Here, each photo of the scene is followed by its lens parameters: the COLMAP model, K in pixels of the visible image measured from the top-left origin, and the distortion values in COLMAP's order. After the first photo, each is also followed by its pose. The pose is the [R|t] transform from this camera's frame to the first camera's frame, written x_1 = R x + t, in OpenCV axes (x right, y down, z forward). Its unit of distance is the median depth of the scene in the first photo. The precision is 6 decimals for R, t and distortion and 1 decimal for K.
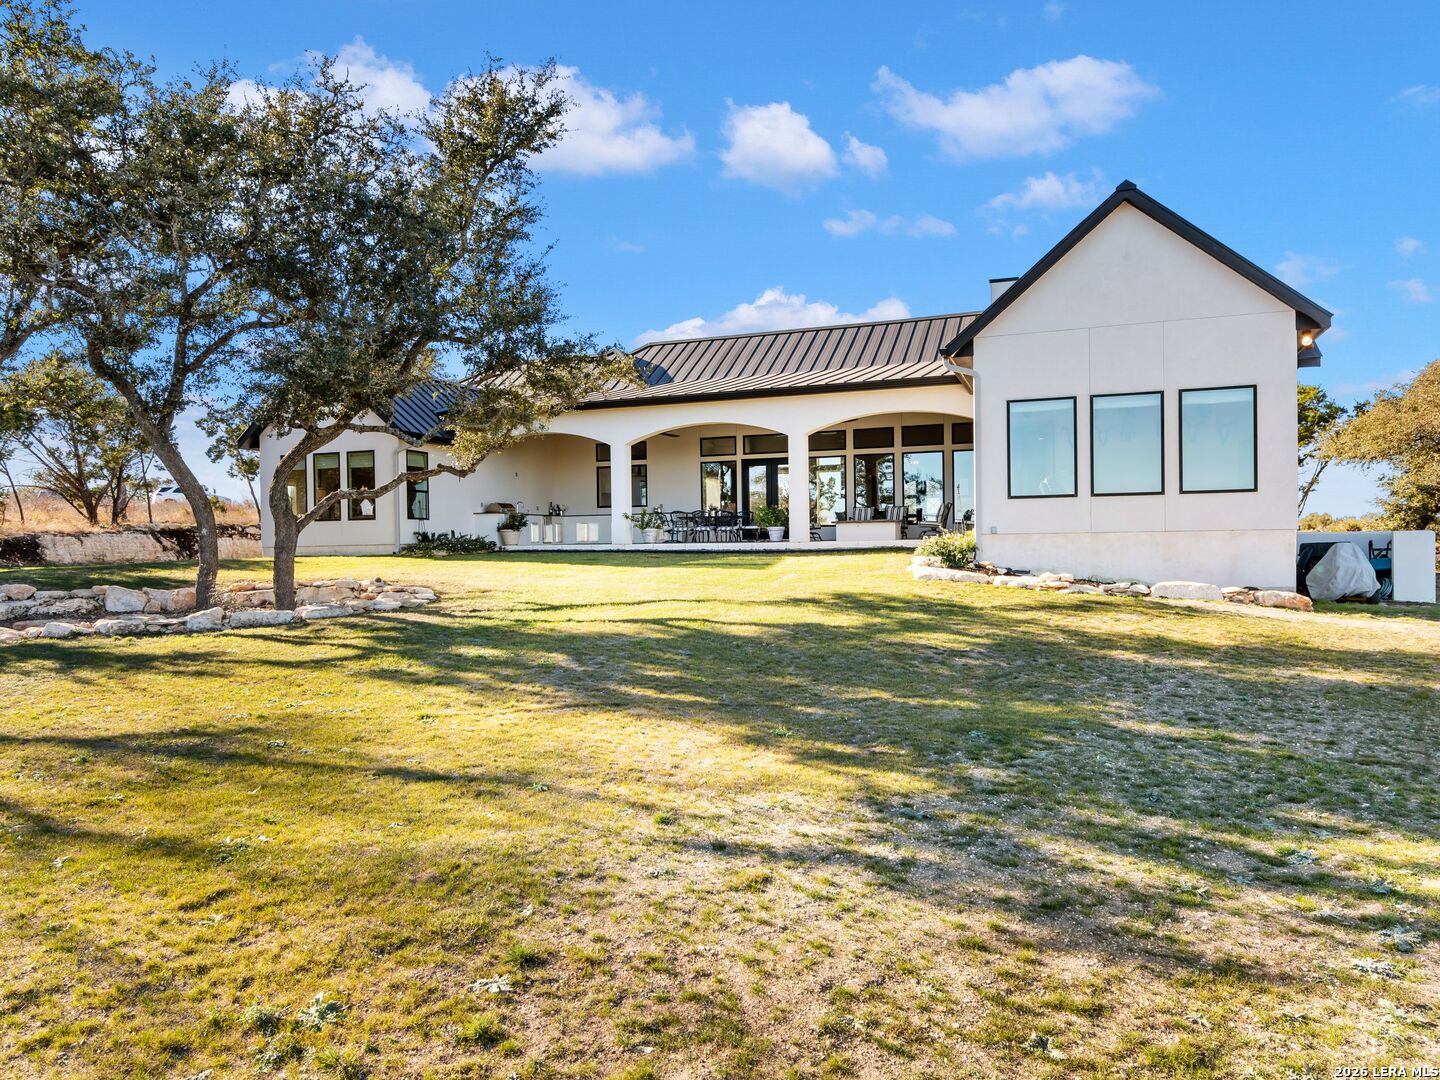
lens RADIAL K [[1513.9, 0, 720.0], [0, 1513.9, 540.0], [0, 0, 1]] dist [-0.008281, -0.023124]
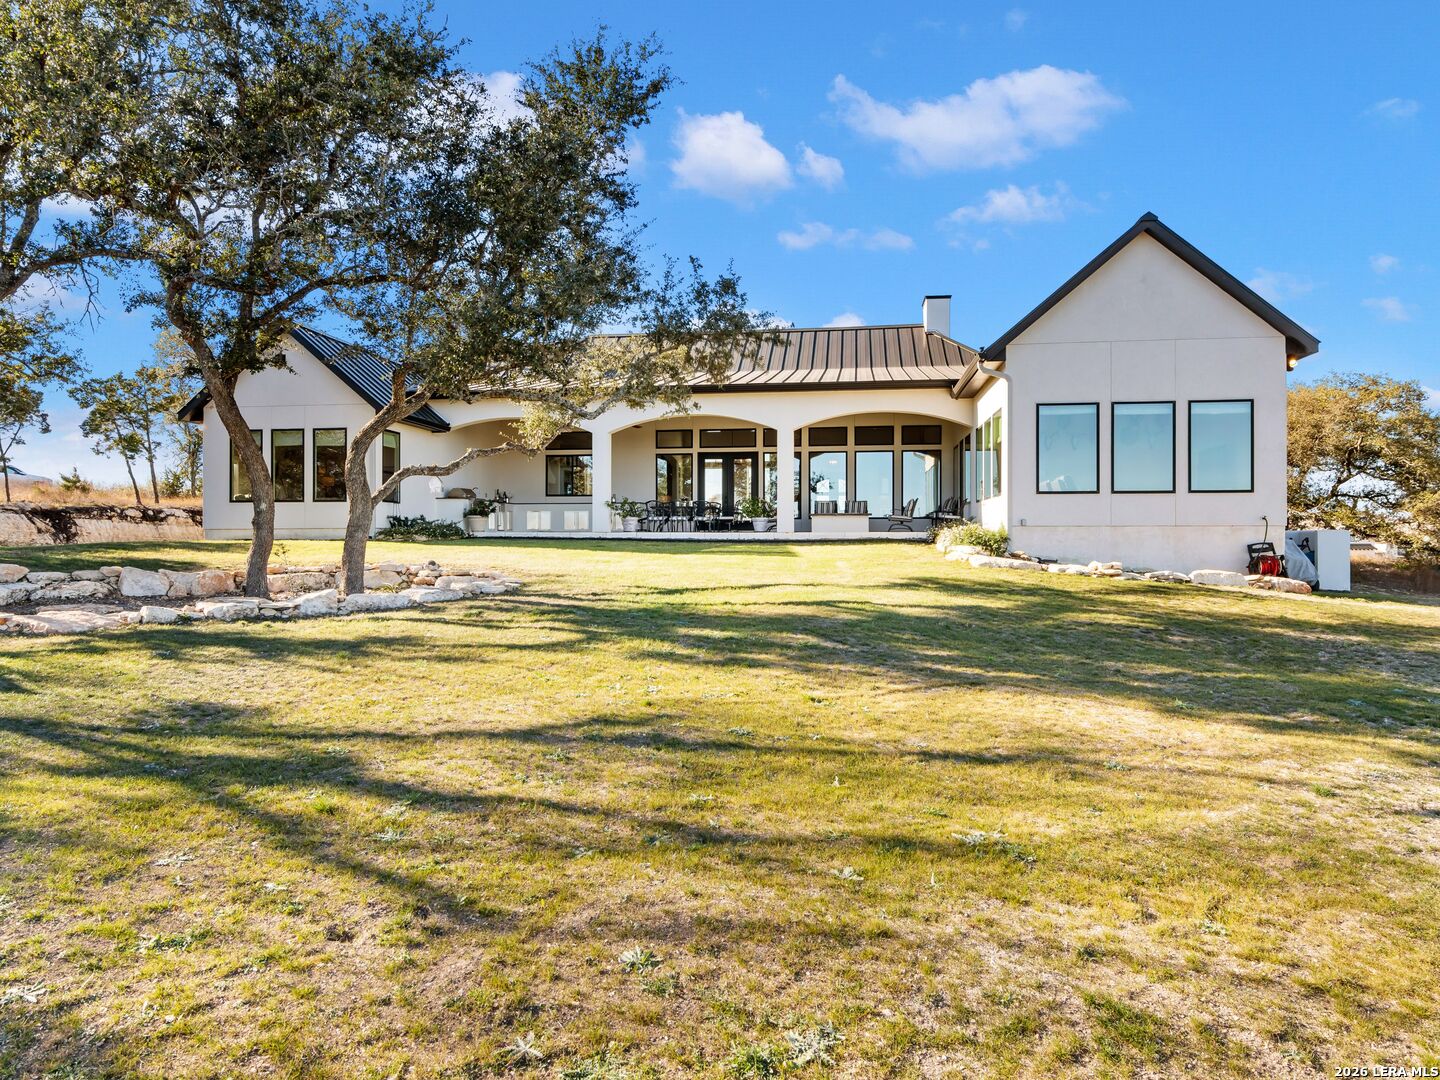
lens RADIAL K [[1371.3, 0, 725.5], [0, 1371.3, 534.8], [0, 0, 1]] dist [0.010060, -0.074406]
pose [[0.946403, 0.016362, 0.322574, -0.294914], [-0.013811, 0.999853, -0.010195, 0.013390], [-0.322694, 0.005194, 0.946489, 0.119504]]
